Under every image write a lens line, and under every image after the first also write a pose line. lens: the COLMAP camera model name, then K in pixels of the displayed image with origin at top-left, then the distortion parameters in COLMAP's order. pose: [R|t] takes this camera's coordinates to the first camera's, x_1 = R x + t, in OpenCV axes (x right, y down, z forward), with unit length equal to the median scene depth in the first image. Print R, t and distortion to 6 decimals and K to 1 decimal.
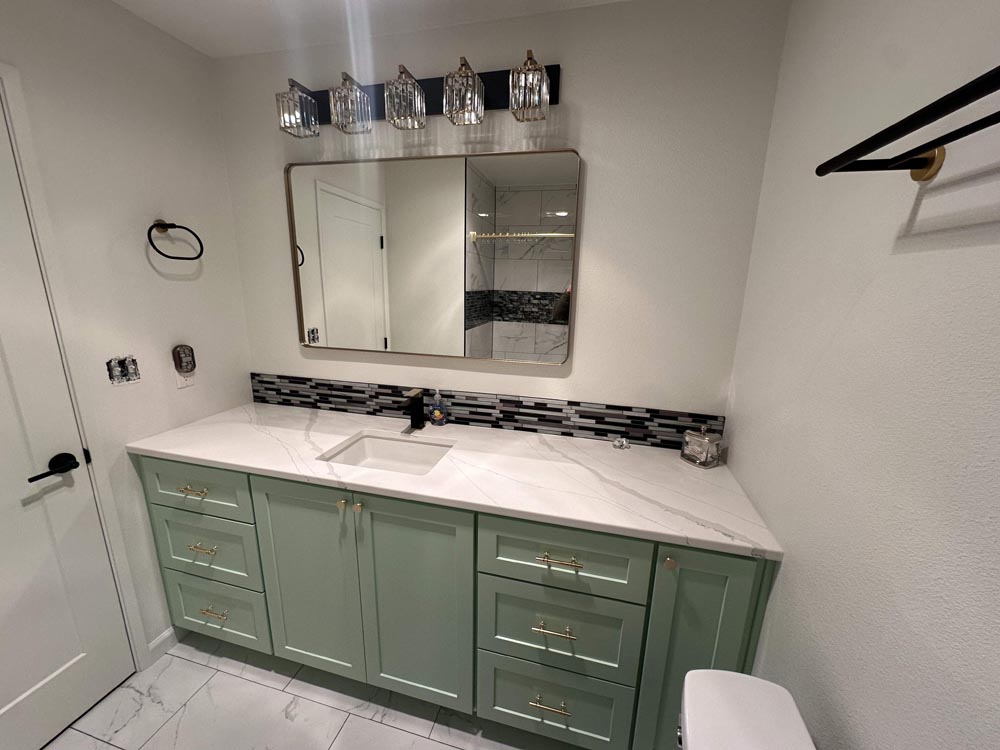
lens RADIAL K [[397.3, 0, 496.3], [0, 397.3, 376.1], [0, 0, 1]] dist [-0.002124, 0.000000]
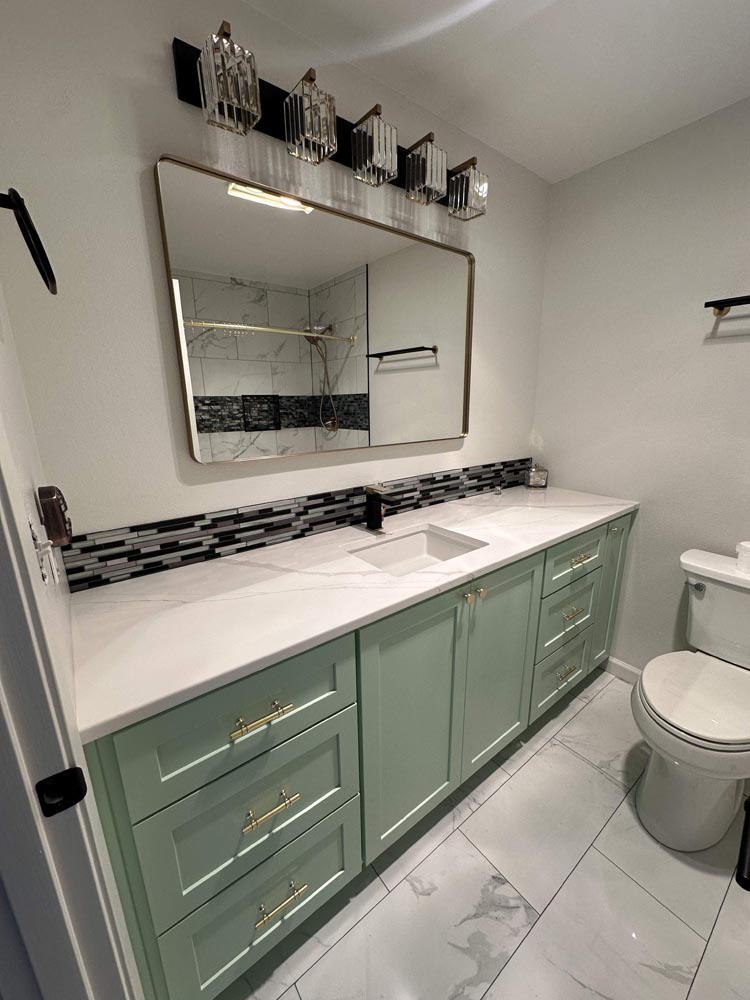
lens RADIAL K [[397.3, 0, 372.6], [0, 397.3, 501.5], [0, 0, 1]] dist [-0.002124, 0.000000]
pose [[0.614979, -0.224019, 0.756053, -0.869782], [0.206414, 0.971098, 0.119838, -0.038641], [-0.761048, 0.082362, 0.643445, 0.416944]]
